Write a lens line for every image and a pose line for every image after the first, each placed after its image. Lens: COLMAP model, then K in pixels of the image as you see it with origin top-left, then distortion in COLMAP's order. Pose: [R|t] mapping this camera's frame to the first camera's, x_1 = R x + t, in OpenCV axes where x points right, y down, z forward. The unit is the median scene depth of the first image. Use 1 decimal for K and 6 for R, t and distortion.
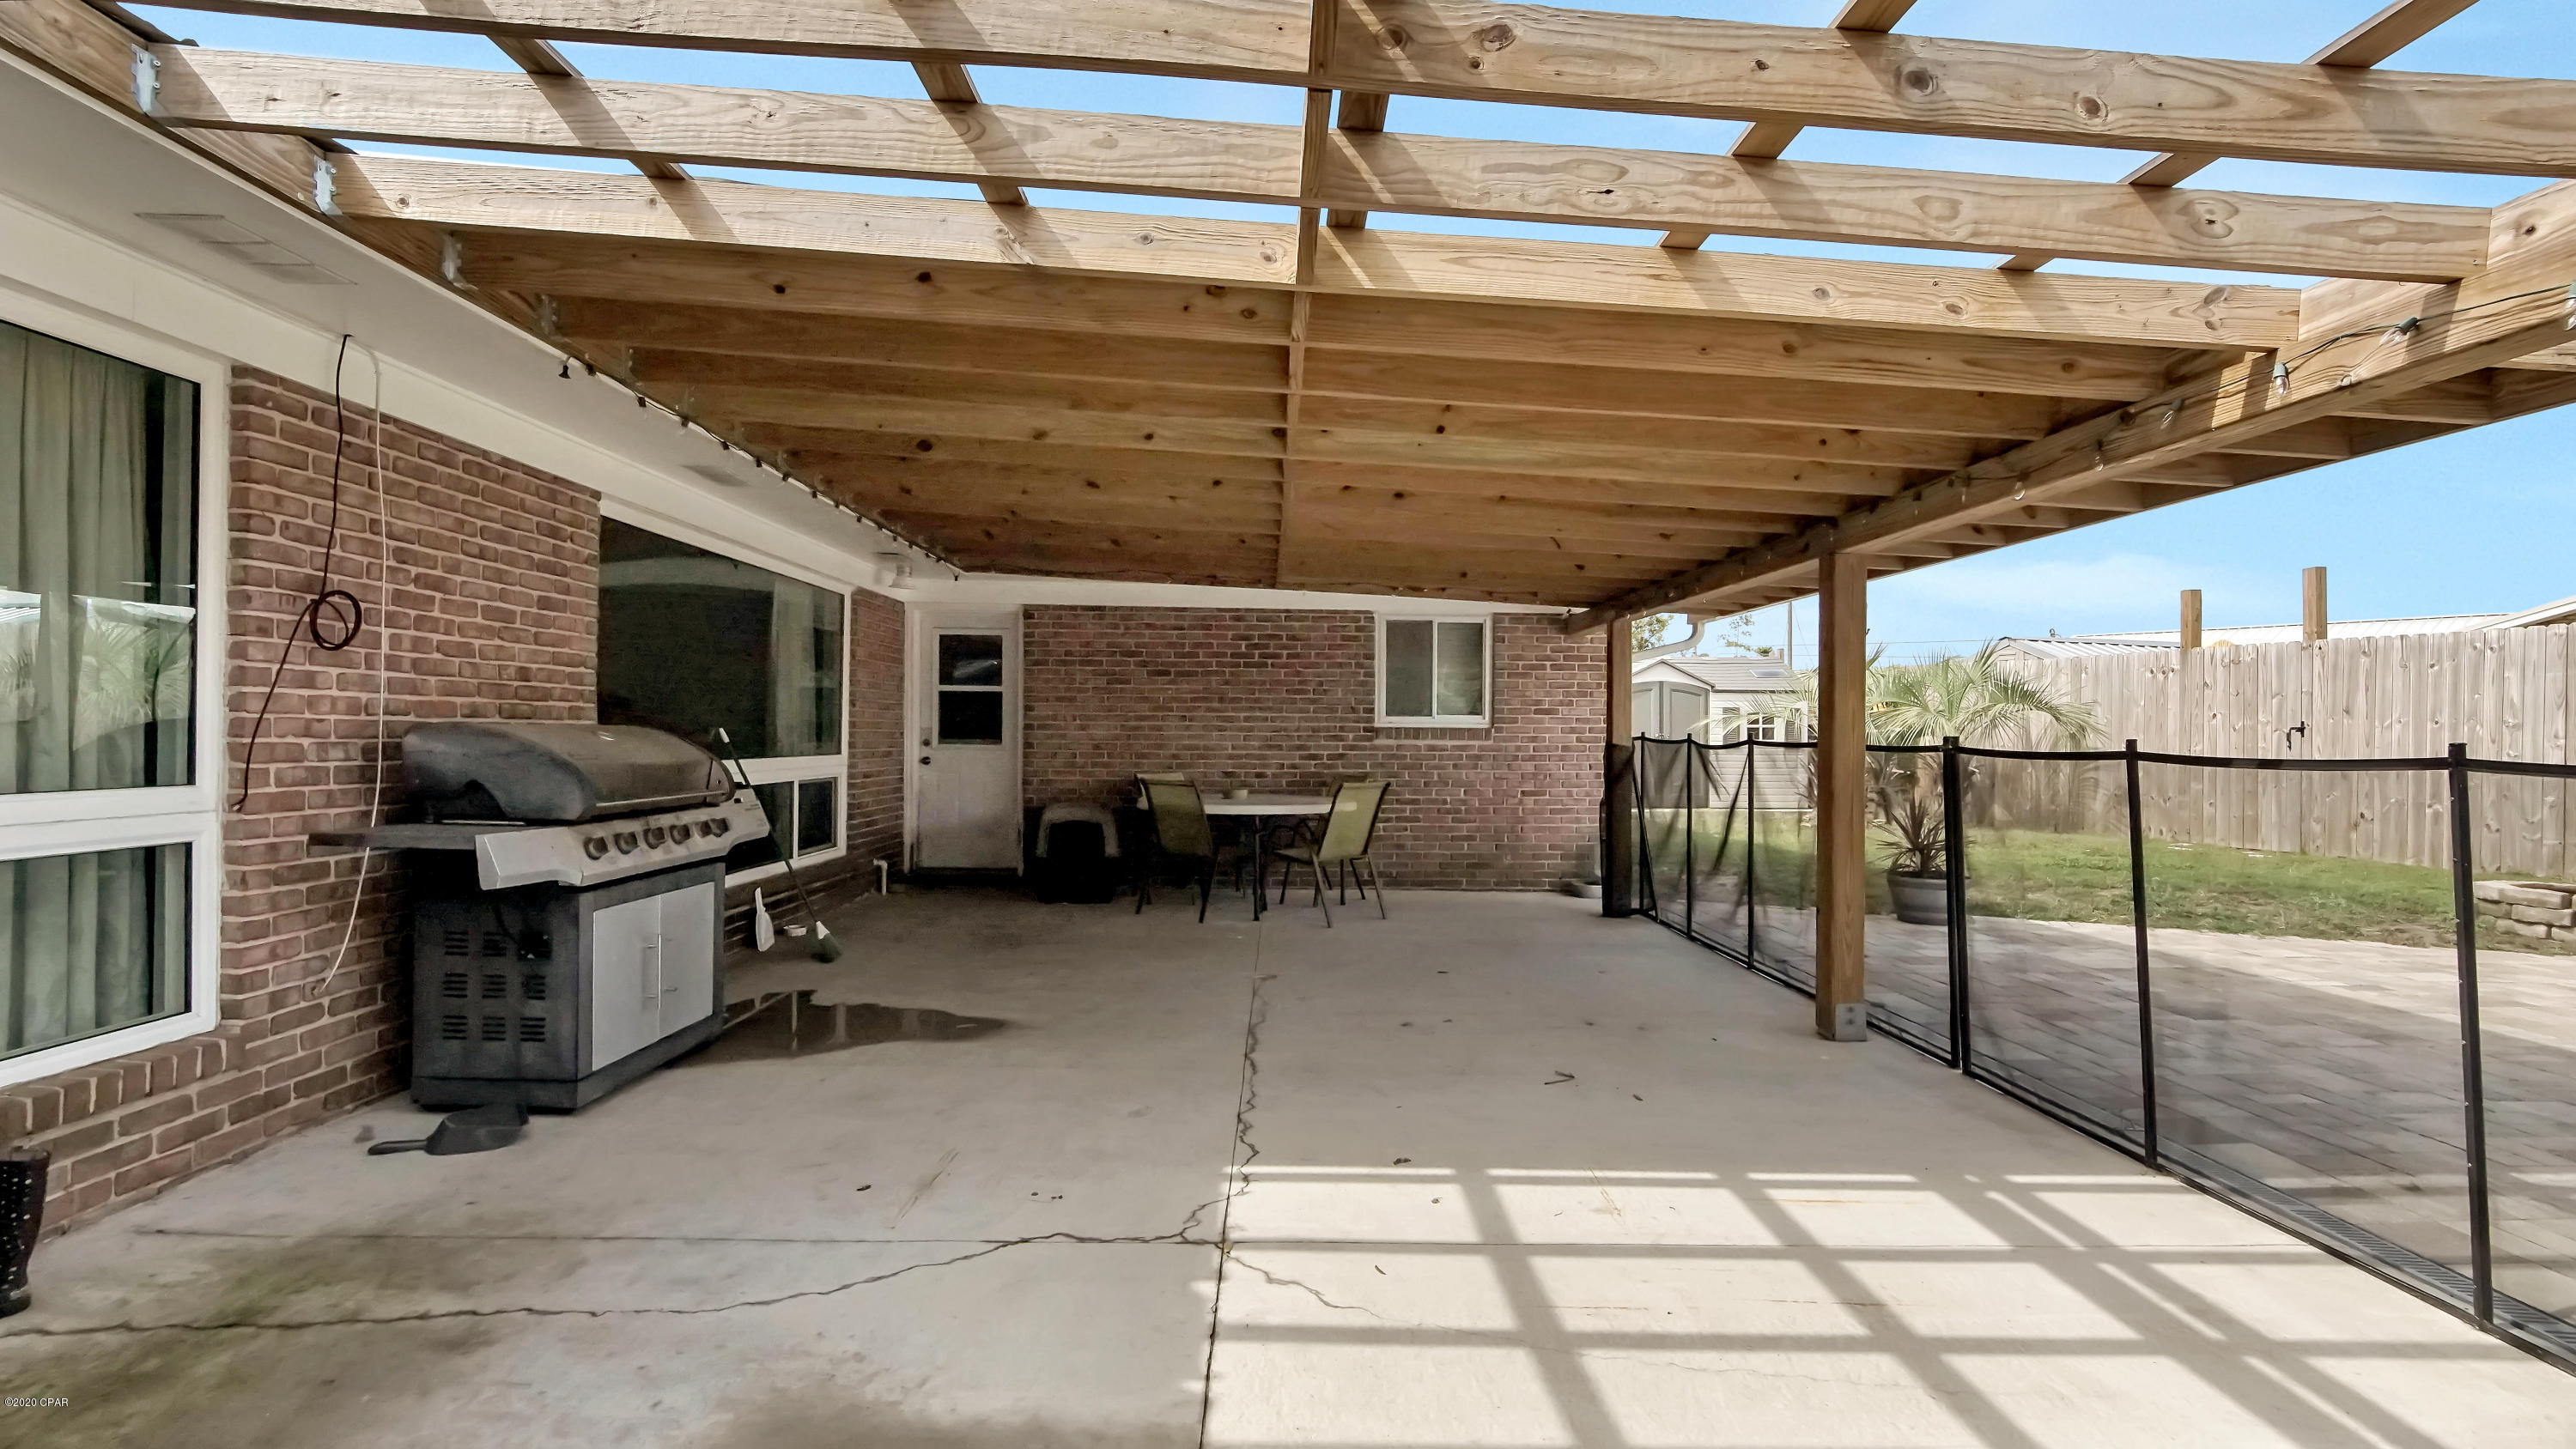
lens RADIAL K [[1110.9, 0, 1288.0], [0, 1110.9, 724.5], [0, 0, 1]] dist [-0.012718, -0.000140]
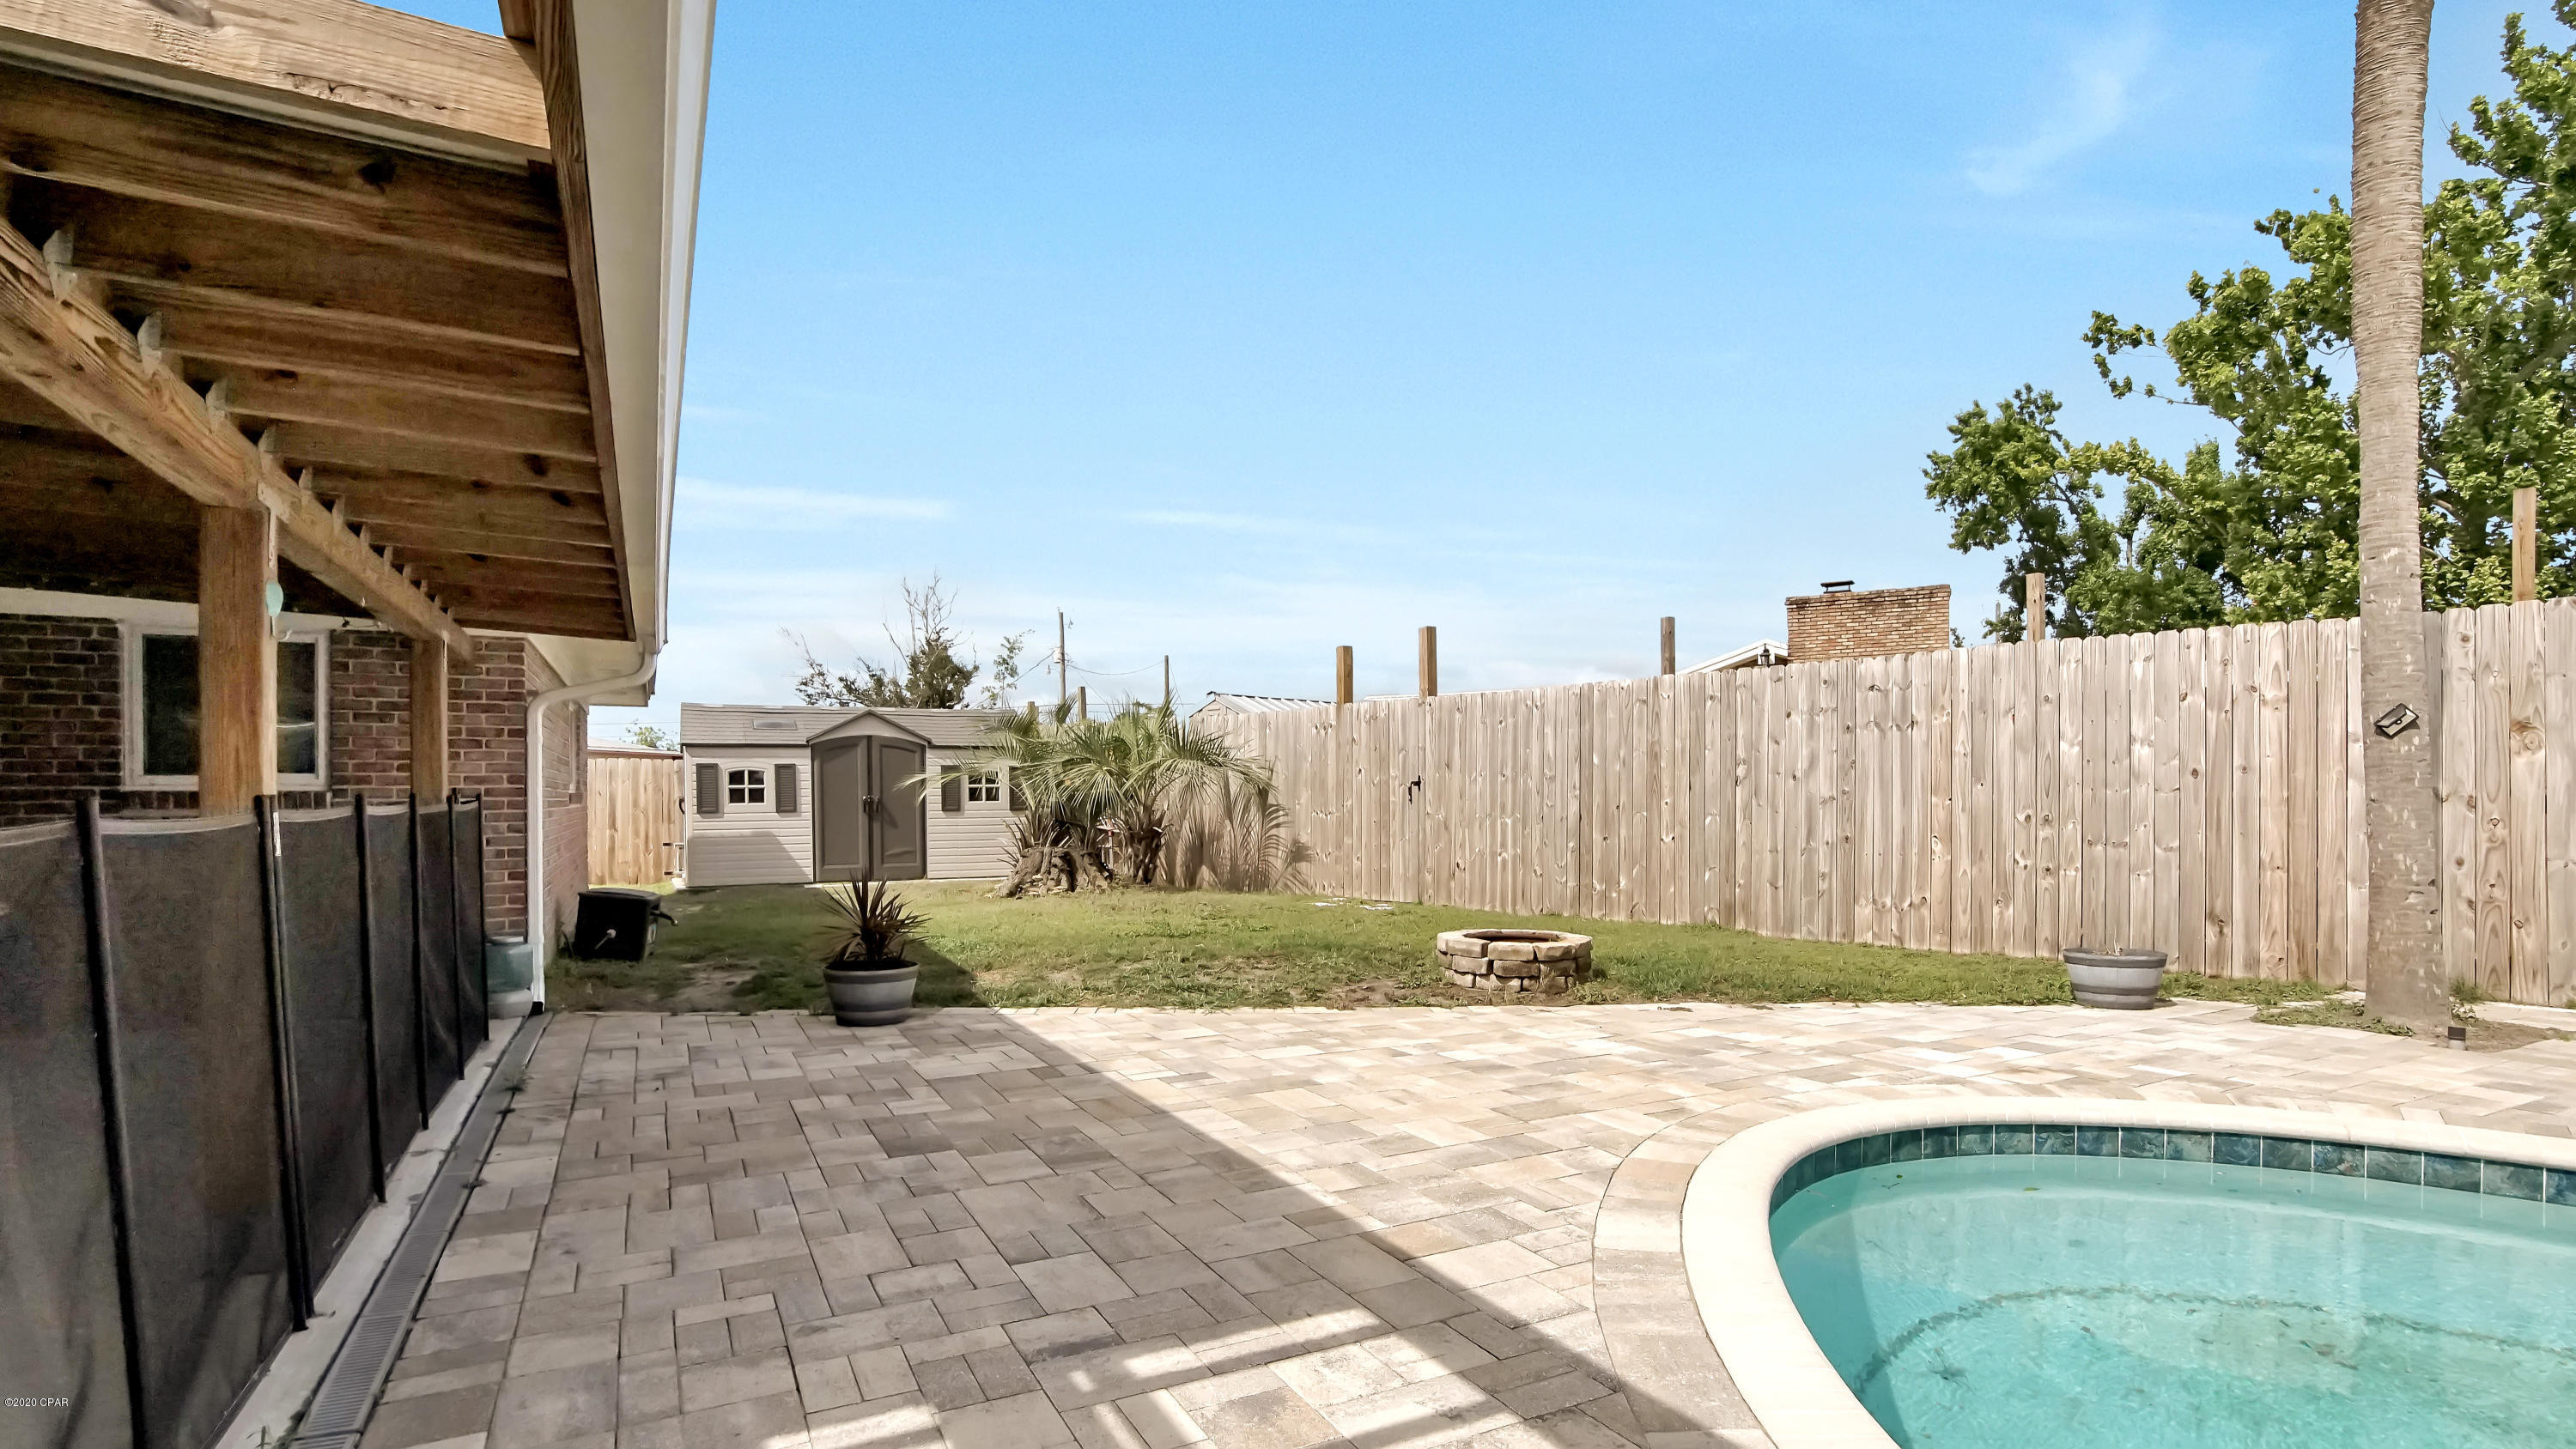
lens RADIAL K [[1157.8, 0, 1284.8], [0, 1157.8, 797.6], [0, 0, 1]] dist [-0.069746, 0.013471]
pose [[0.898940, -0.014162, 0.437842, 0.378231], [0.010742, 0.999889, 0.010288, 0.006043], [-0.437939, -0.004545, 0.898993, 0.085893]]
